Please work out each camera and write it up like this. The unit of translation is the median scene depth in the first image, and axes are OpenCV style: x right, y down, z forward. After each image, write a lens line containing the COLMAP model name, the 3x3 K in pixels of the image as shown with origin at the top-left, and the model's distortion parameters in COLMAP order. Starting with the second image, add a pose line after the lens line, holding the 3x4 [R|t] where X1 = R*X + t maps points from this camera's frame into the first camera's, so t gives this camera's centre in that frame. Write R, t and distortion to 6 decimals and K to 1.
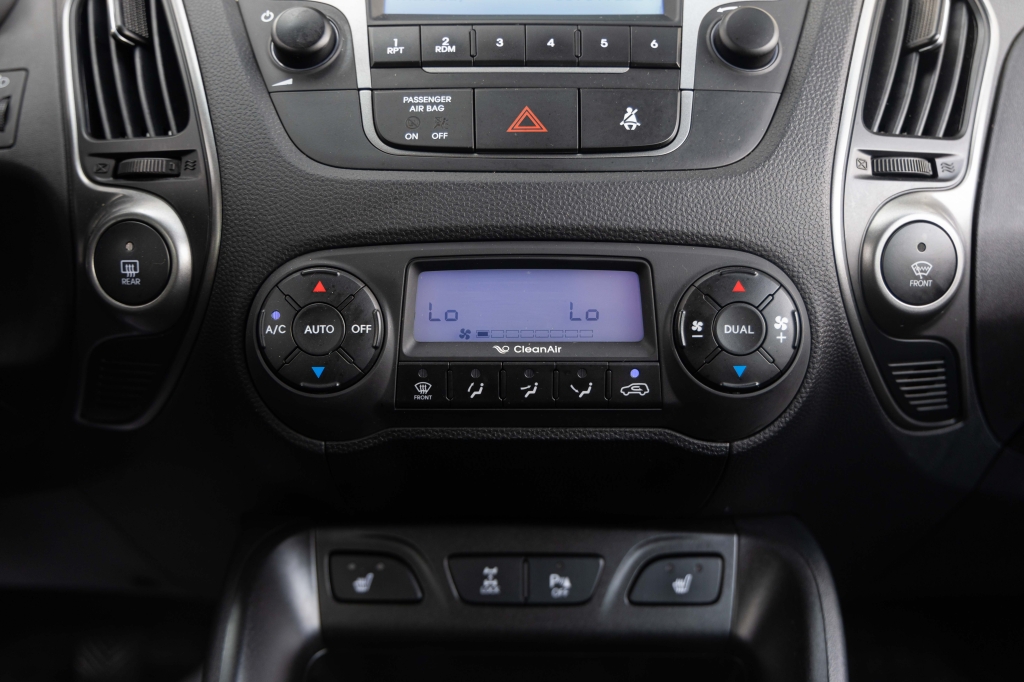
lens RADIAL K [[1017.2, 0, 512.0], [0, 1017.2, 341.0], [0, 0, 1]] dist [0.007593, -0.006039]
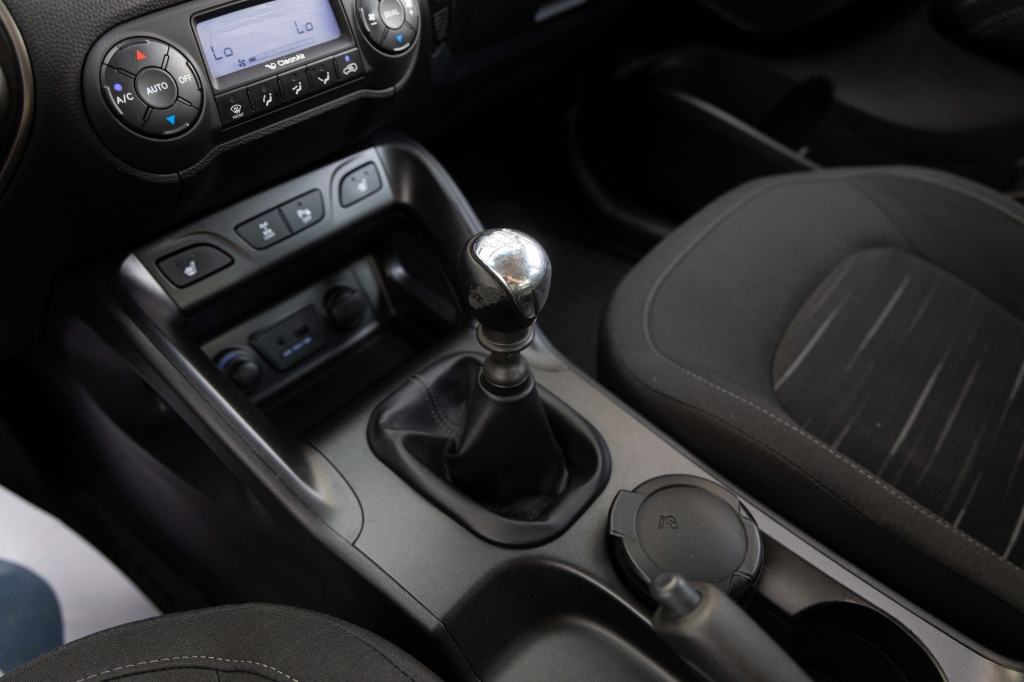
lens RADIAL K [[679.7, 0, 512.0], [0, 679.7, 341.0], [0, 0, 1]] dist [0.003857, 0.001089]
pose [[0.653092, -0.509748, 0.560025, -0.535583], [0.220716, 0.835546, 0.503137, -0.078199], [-0.724400, -0.204988, 0.658198, 0.005588]]
